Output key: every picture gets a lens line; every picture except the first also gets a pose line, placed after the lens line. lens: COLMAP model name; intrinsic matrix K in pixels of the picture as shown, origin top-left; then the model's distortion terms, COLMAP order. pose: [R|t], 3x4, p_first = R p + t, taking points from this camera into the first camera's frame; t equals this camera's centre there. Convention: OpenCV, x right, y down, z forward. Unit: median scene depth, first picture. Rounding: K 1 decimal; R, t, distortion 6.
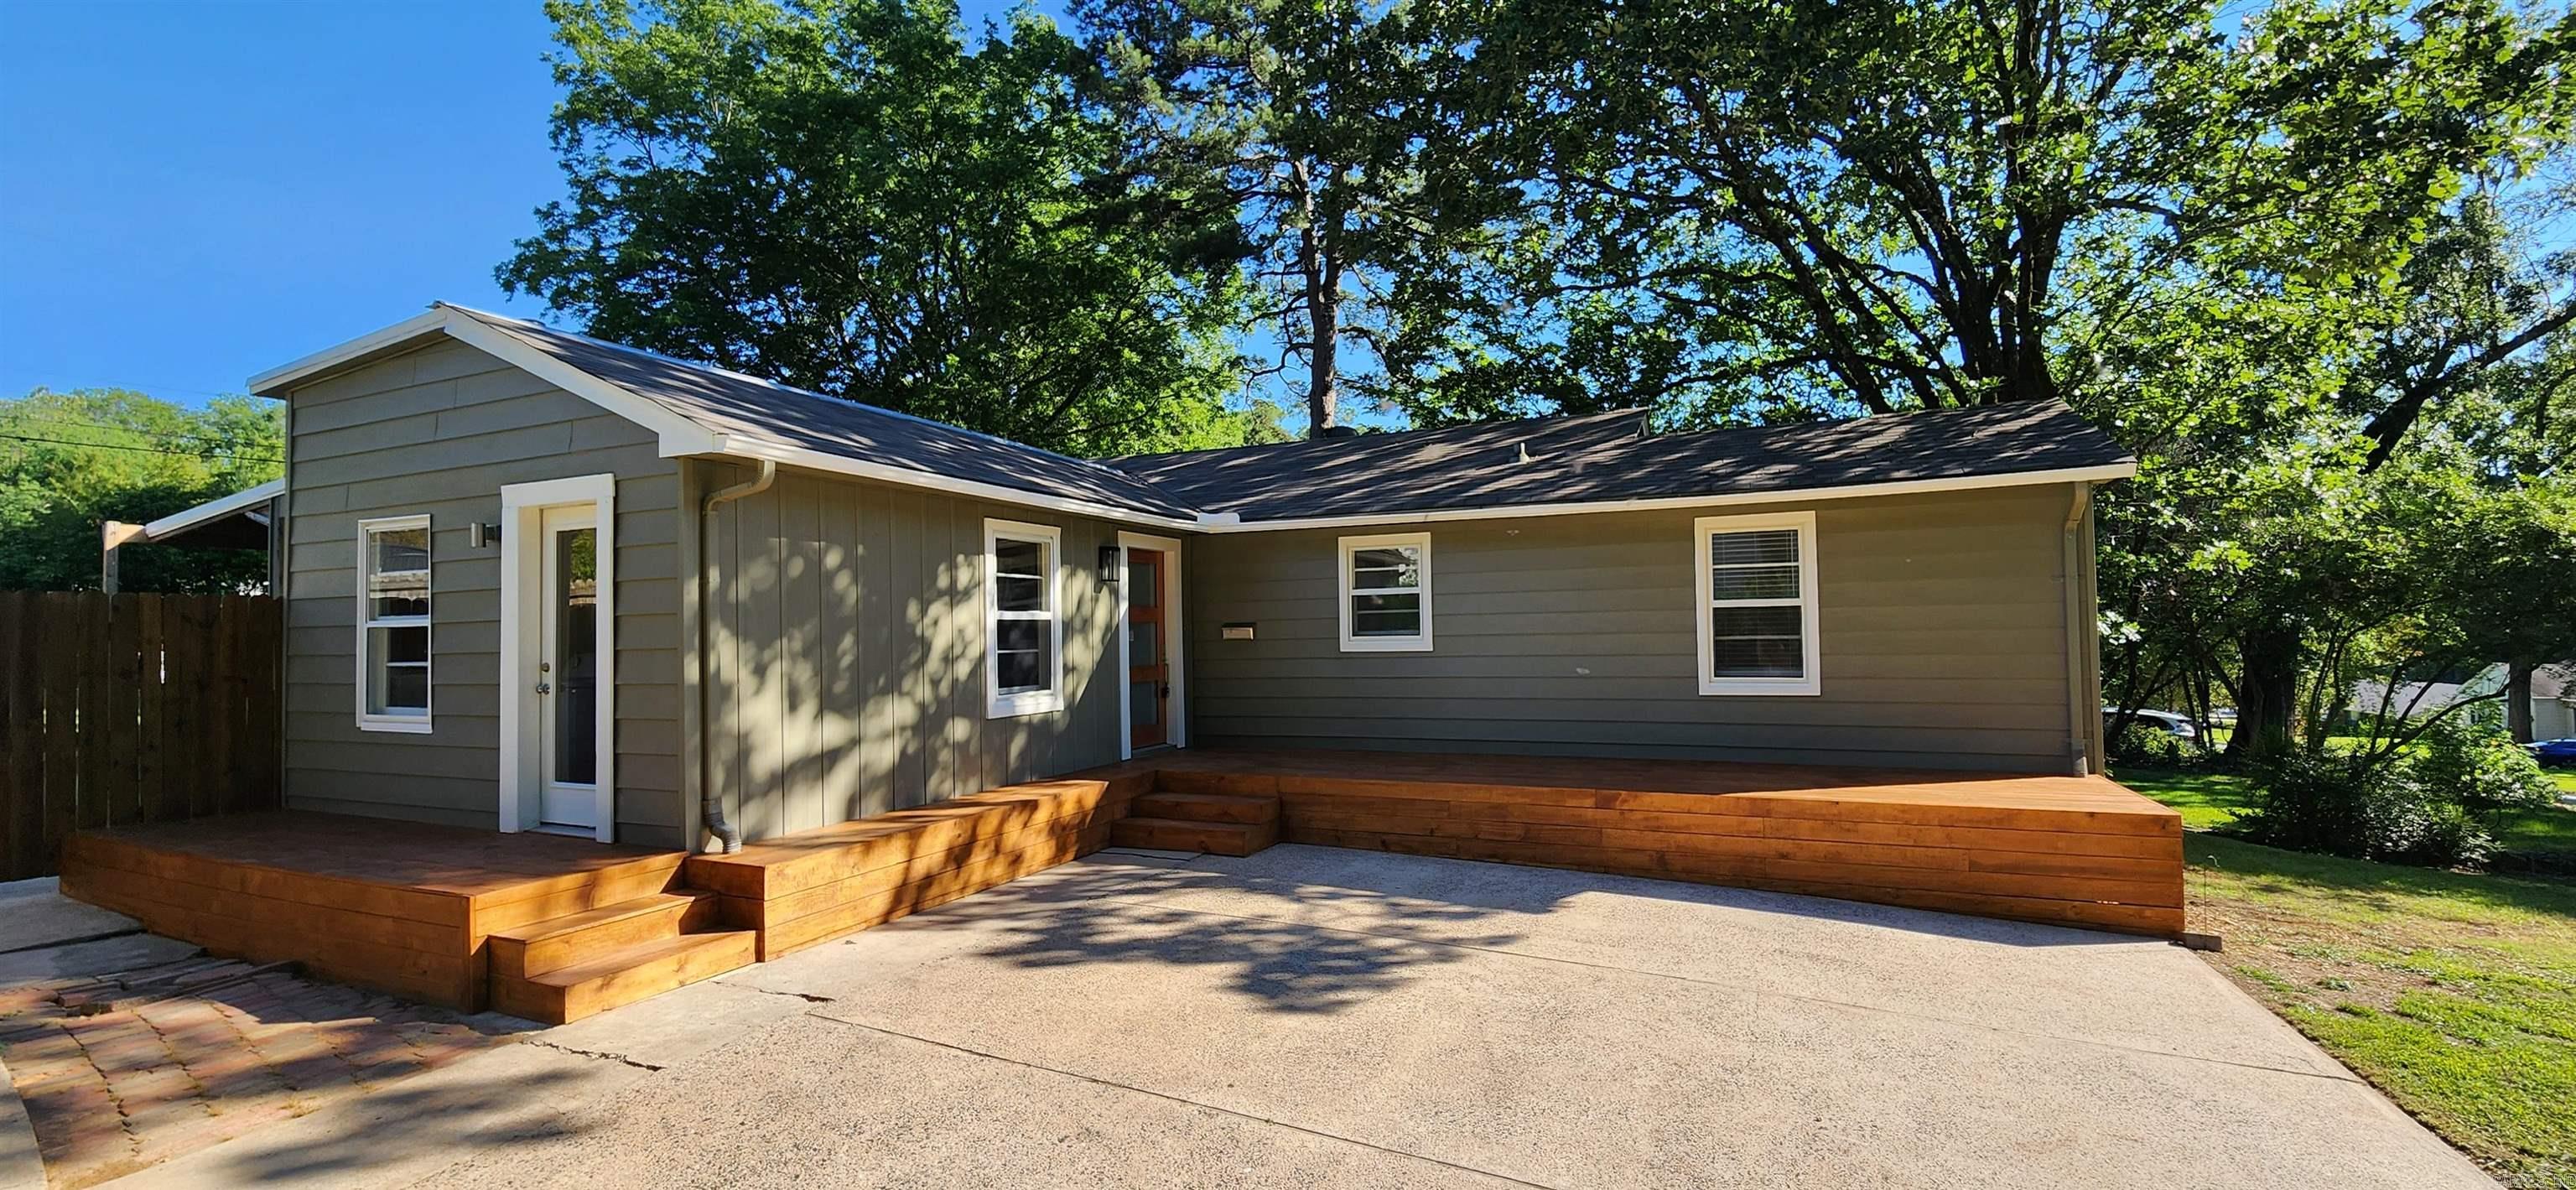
lens RADIAL K [[1070.2, 0, 1313.4], [0, 1070.2, 600.4], [0, 0, 1]] dist [0.000172, -0.000223]
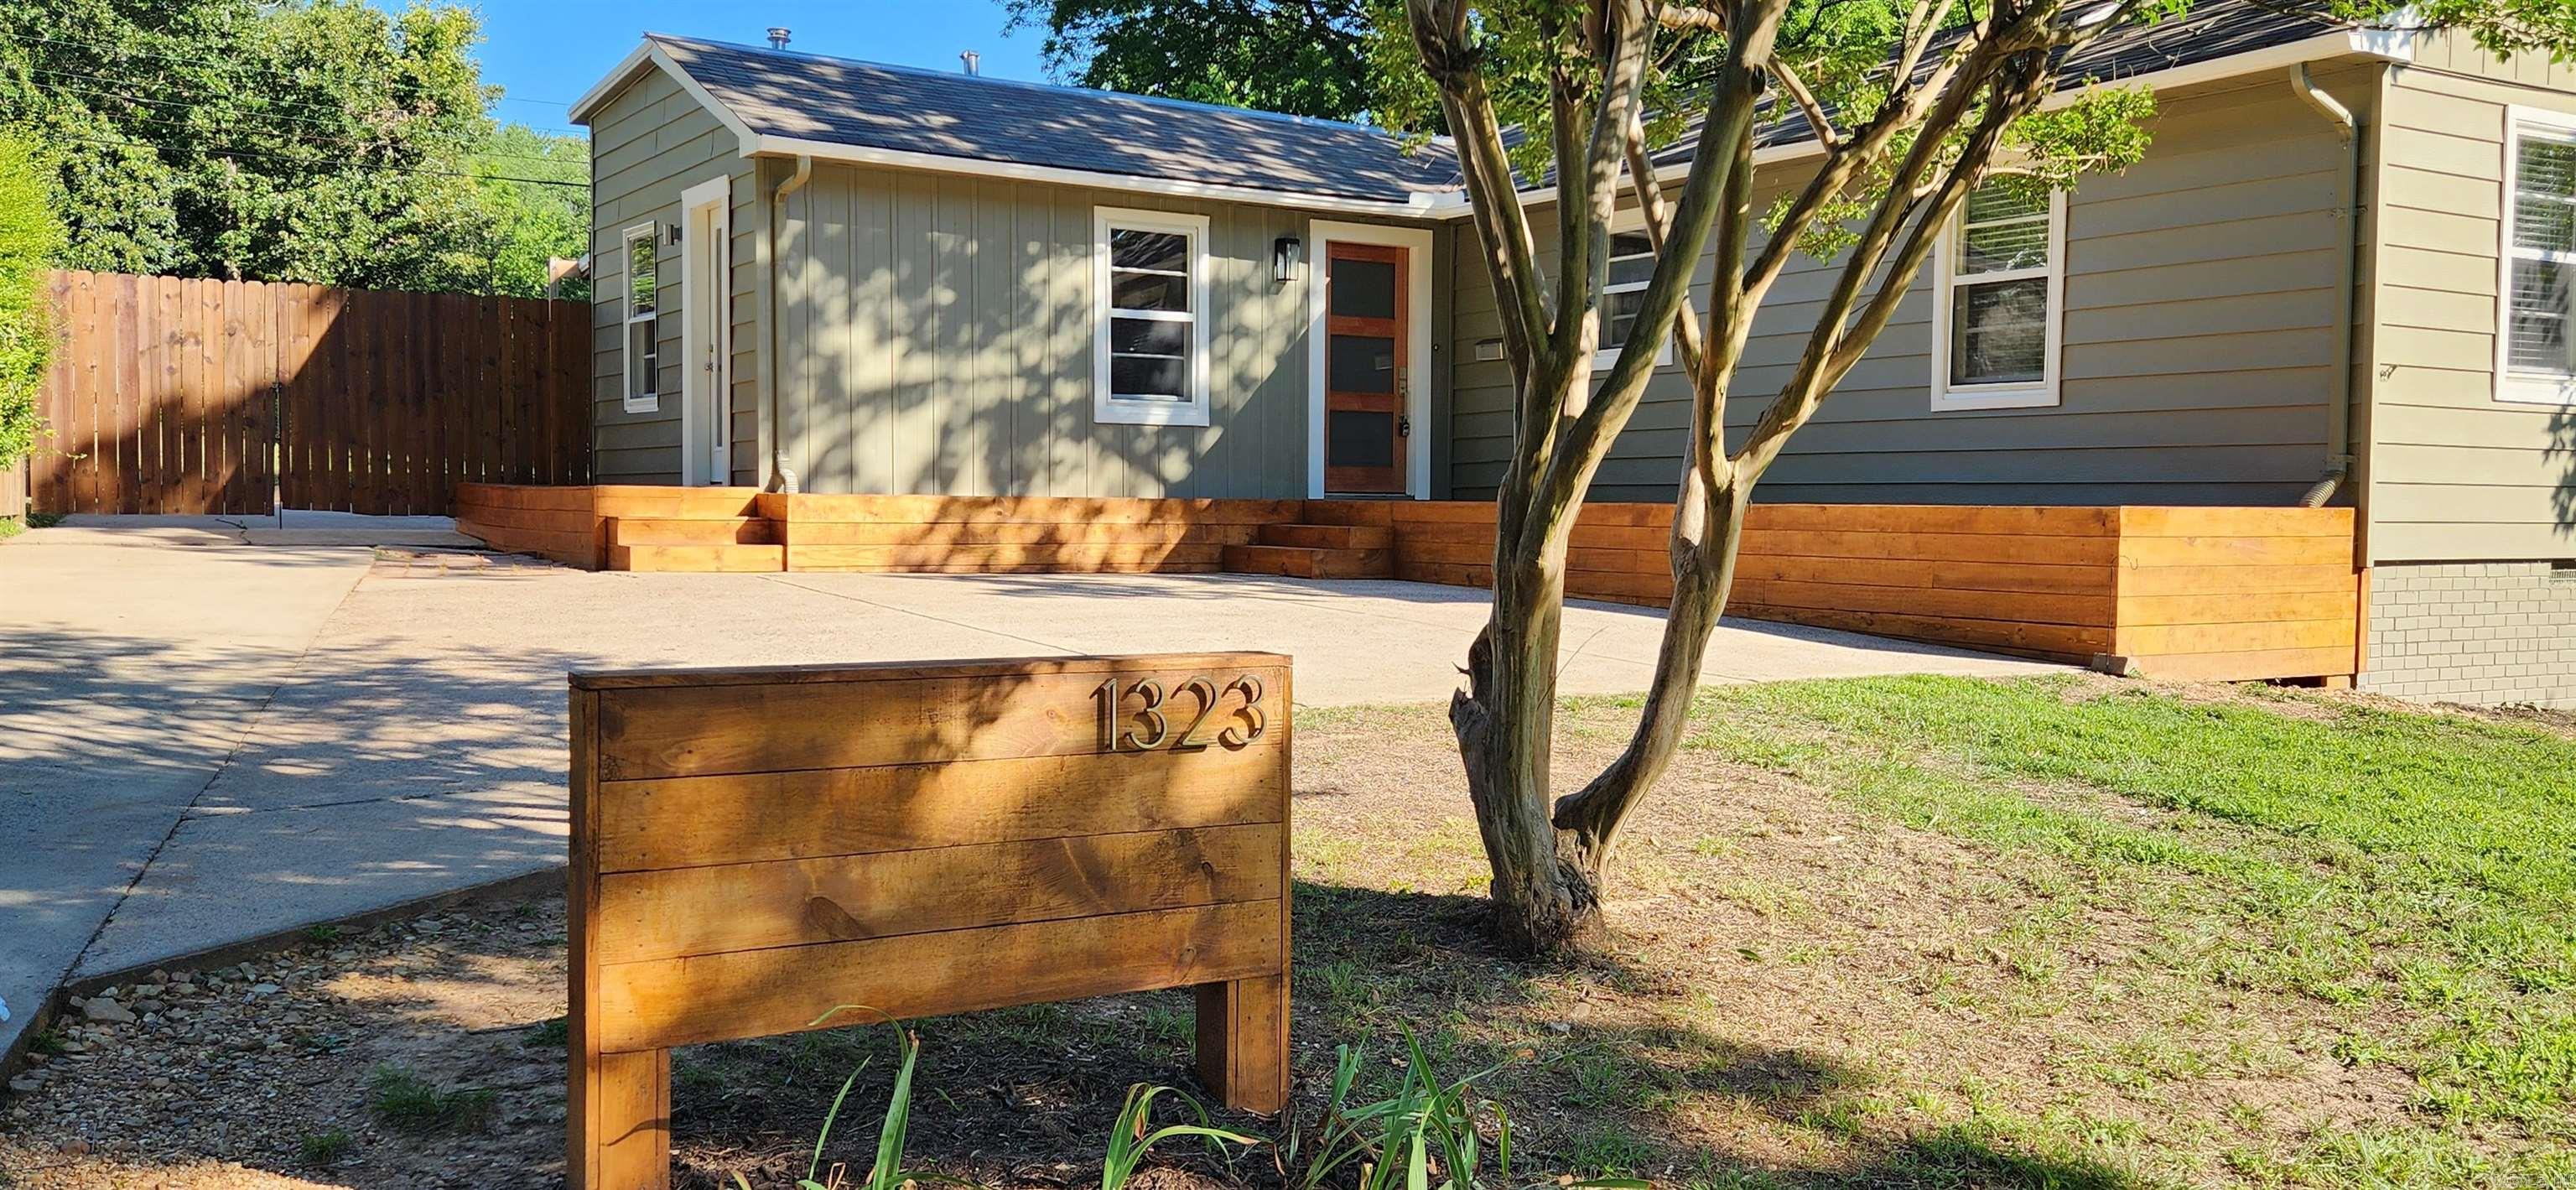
lens RADIAL K [[2143.6, 0, 1222.3], [0, 2143.6, 596.8], [0, 0, 1]] dist [0.084058, 0.005442]
pose [[0.817510, 0.056754, -0.573111, 0.950219], [-0.009781, 0.996357, 0.084715, 0.110540], [0.575831, -0.063650, 0.815087, -0.528231]]
